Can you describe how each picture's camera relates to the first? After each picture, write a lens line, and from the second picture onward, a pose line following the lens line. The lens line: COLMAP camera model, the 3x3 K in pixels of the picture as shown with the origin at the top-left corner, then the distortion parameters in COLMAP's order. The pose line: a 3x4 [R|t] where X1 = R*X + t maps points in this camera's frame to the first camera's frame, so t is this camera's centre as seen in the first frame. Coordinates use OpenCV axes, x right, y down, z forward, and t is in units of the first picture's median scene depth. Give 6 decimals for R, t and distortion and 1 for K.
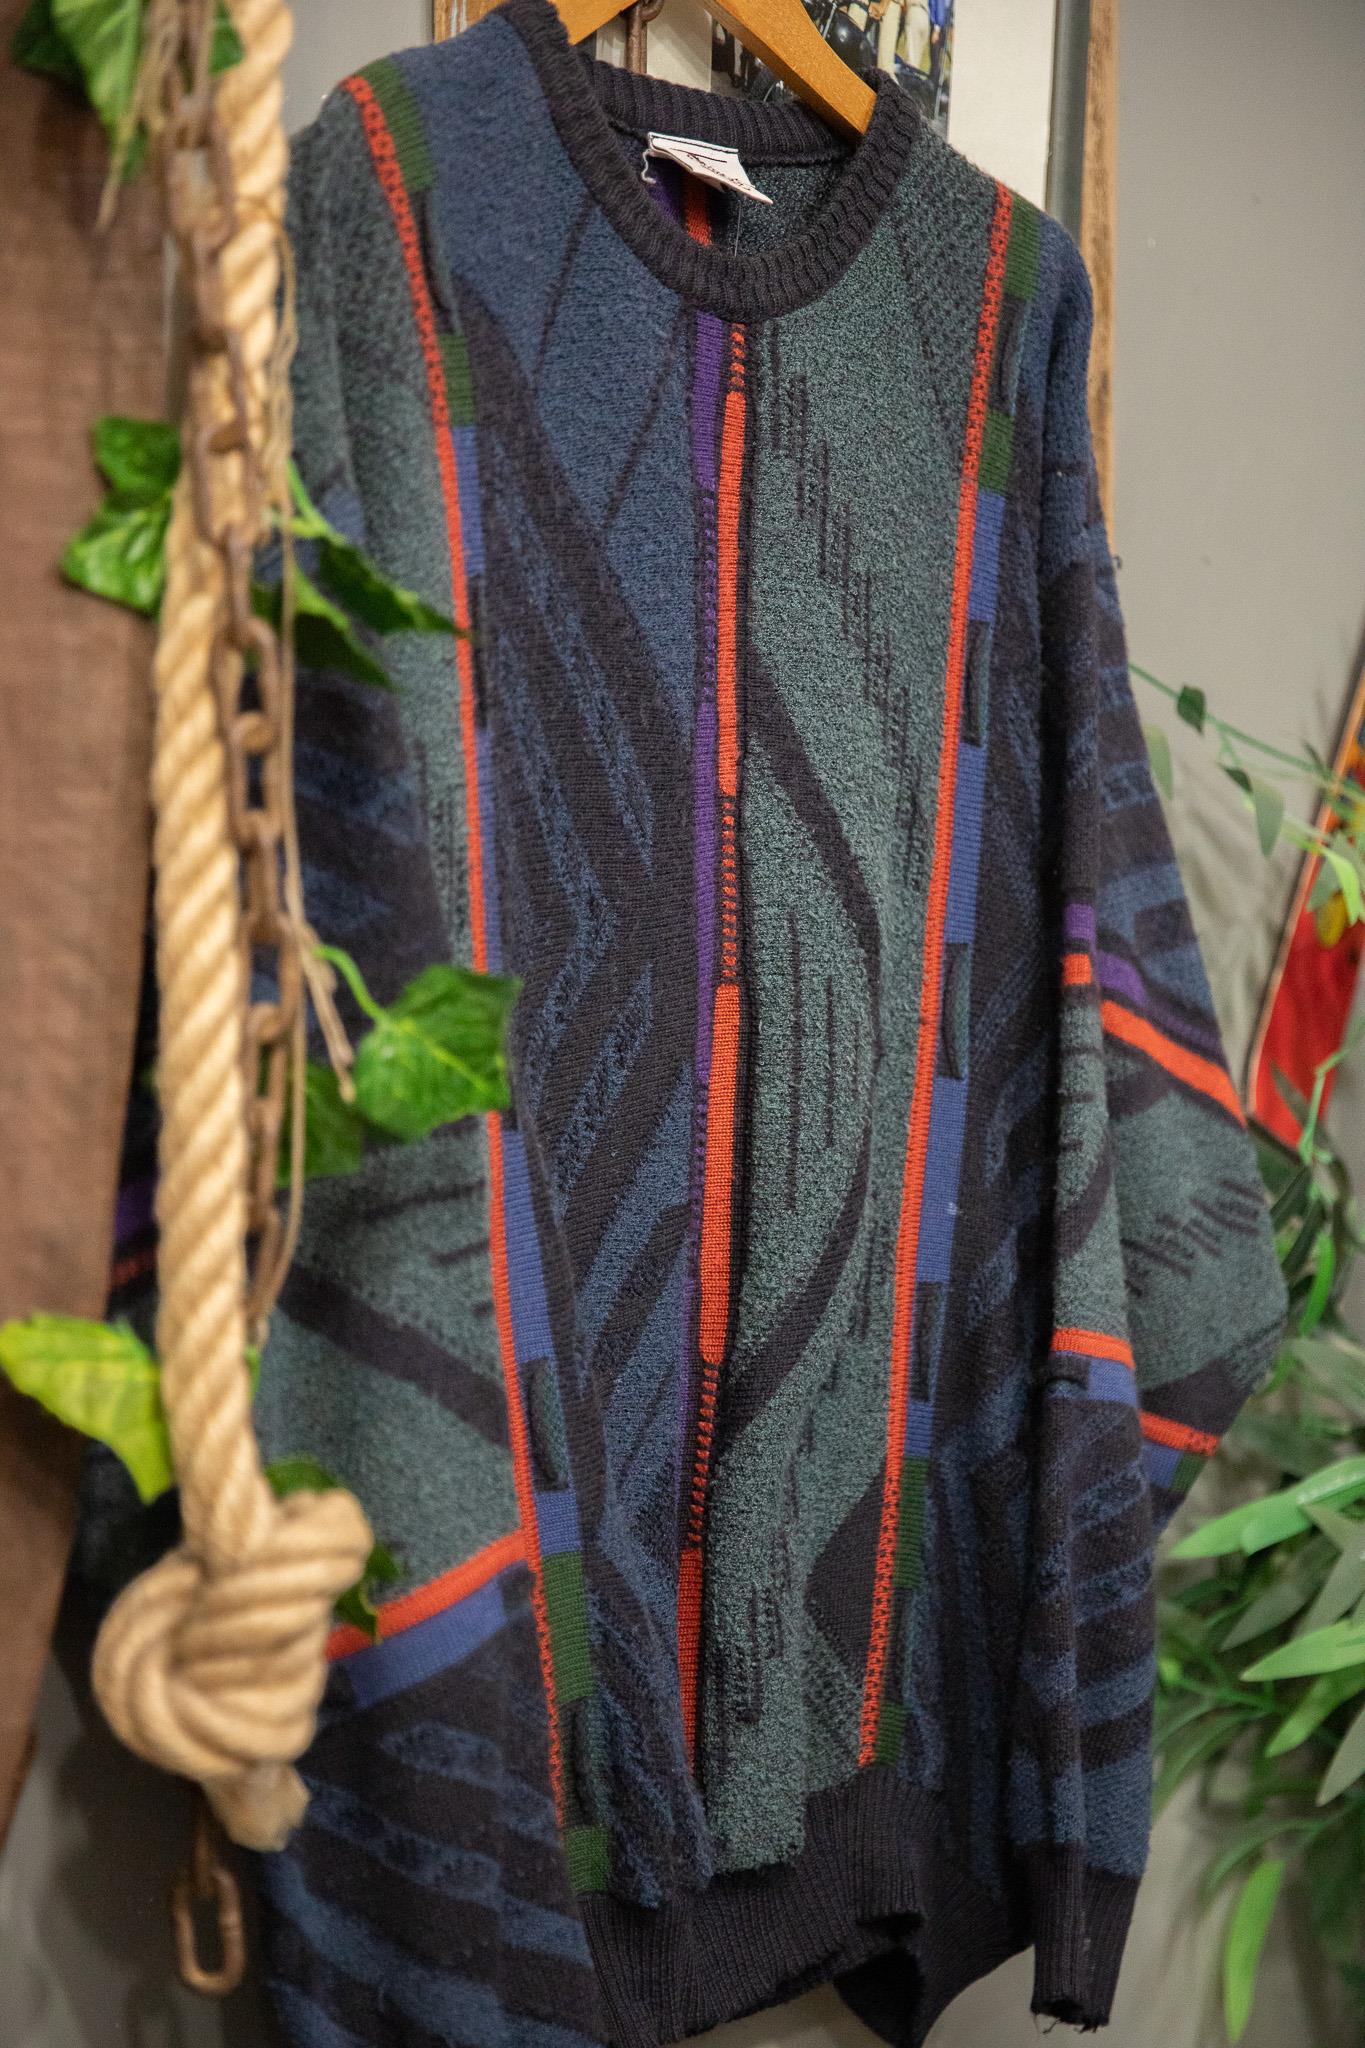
lens RADIAL K [[3730.2, 0, 682.5], [0, 3730.2, 1024.0], [0, 0, 1]] dist [0.123485, 0.221375]
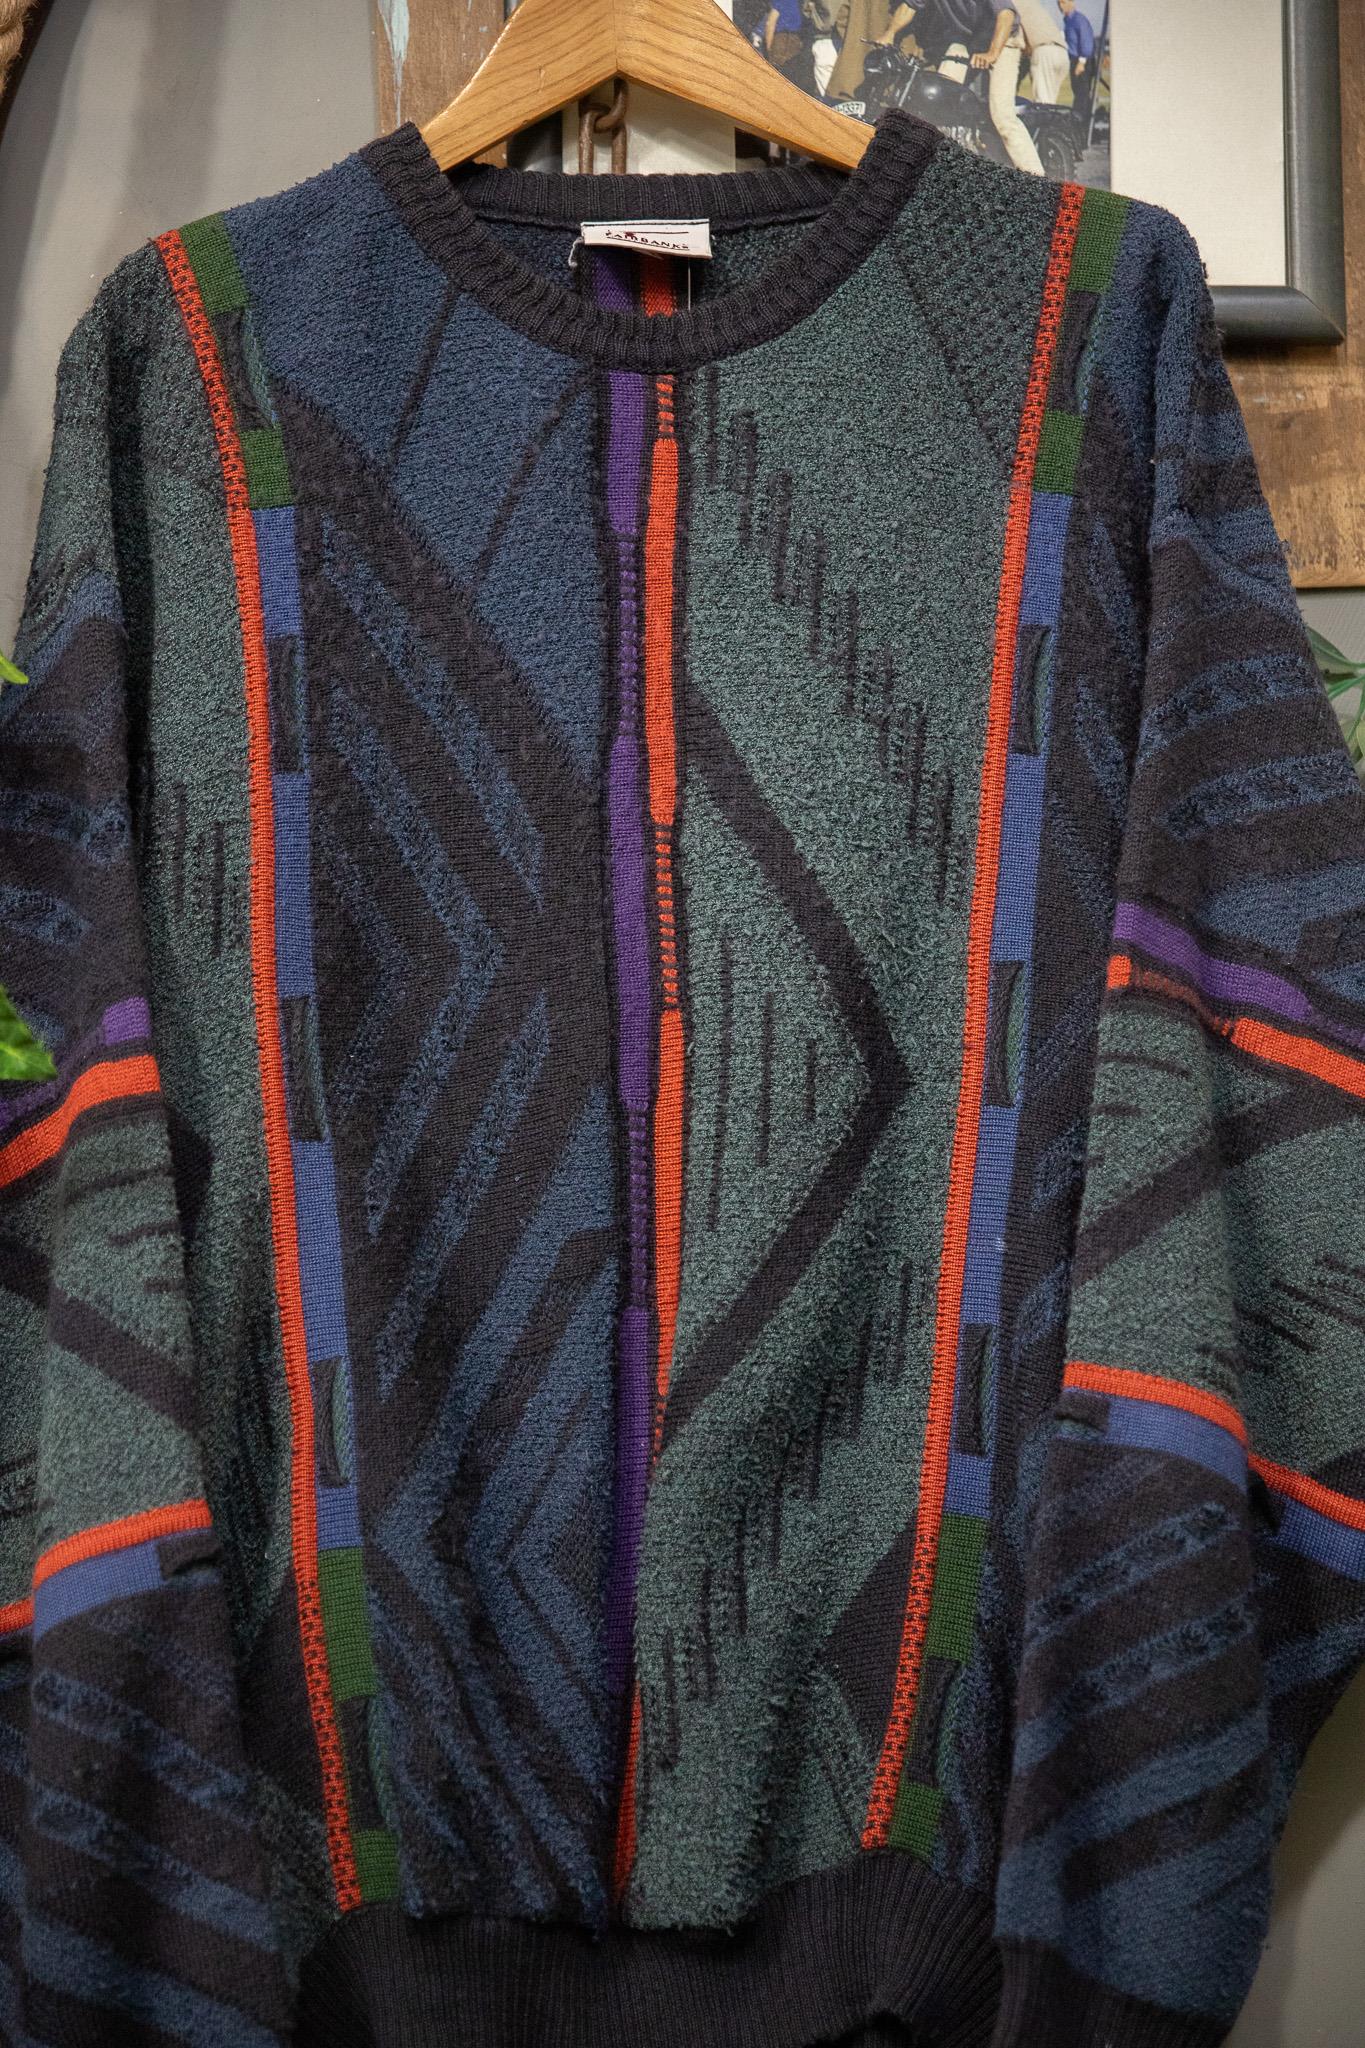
lens RADIAL K [[3467.7, 0, 682.5], [0, 3467.7, 1024.0], [0, 0, 1]] dist [0.108992, 0.104776]
pose [[0.695199, -0.127110, -0.707490, 0.665144], [-0.001162, 0.984041, -0.177938, 0.156566], [0.718816, 0.124525, 0.683957, 0.370552]]
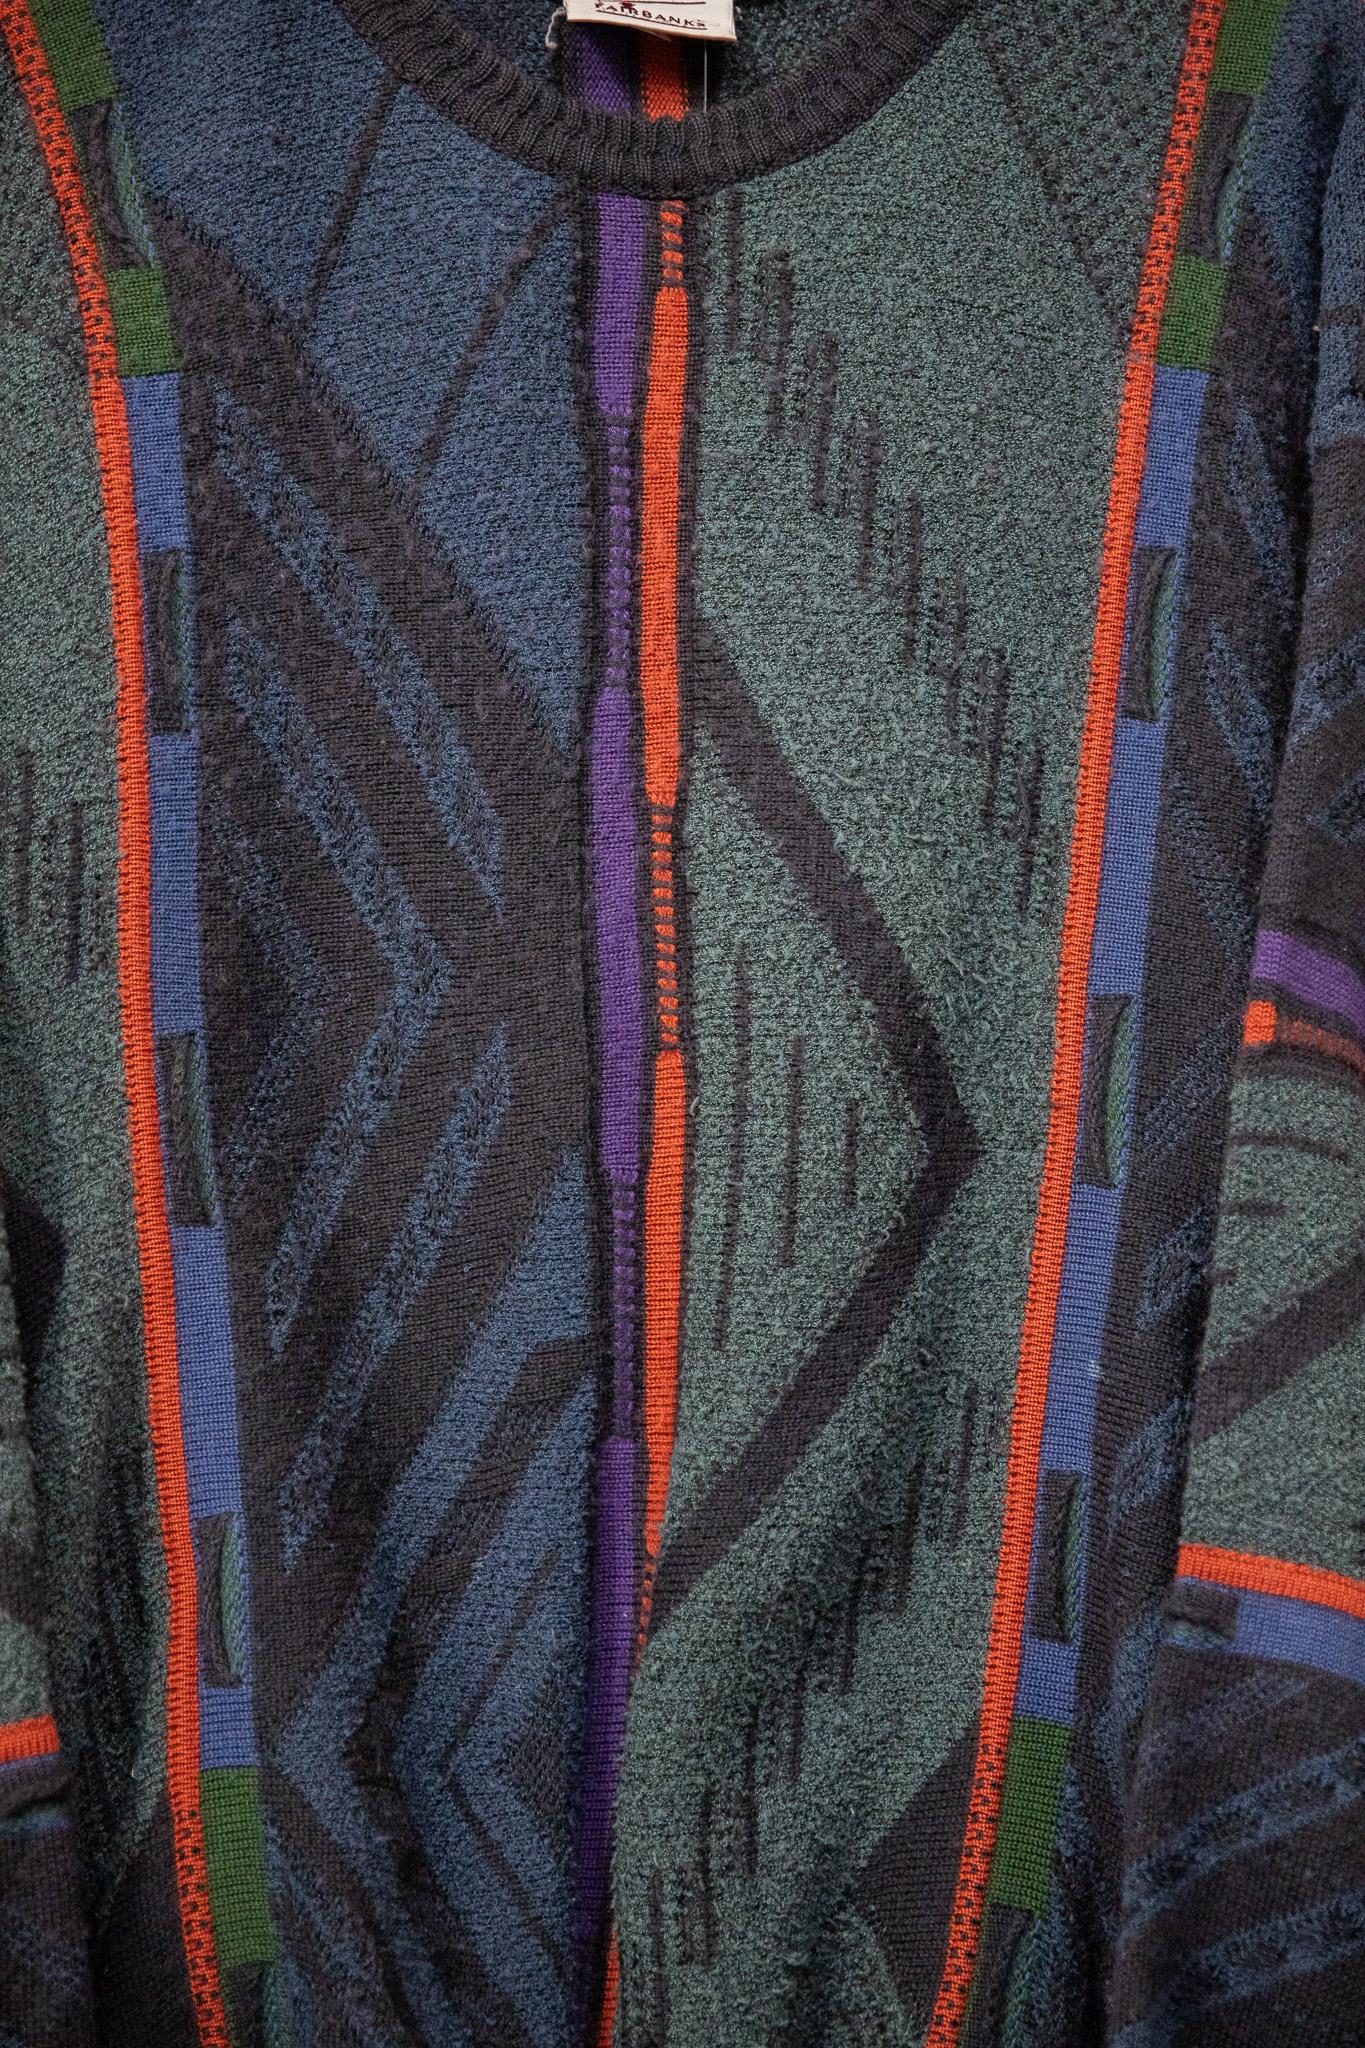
lens RADIAL K [[3730.2, 0, 682.5], [0, 3730.2, 1024.0], [0, 0, 1]] dist [0.123485, 0.221375]
pose [[0.699592, -0.056756, -0.712285, 0.554888], [-0.013758, 0.995586, -0.092843, 0.054048], [0.714410, 0.074752, 0.695723, 0.471122]]
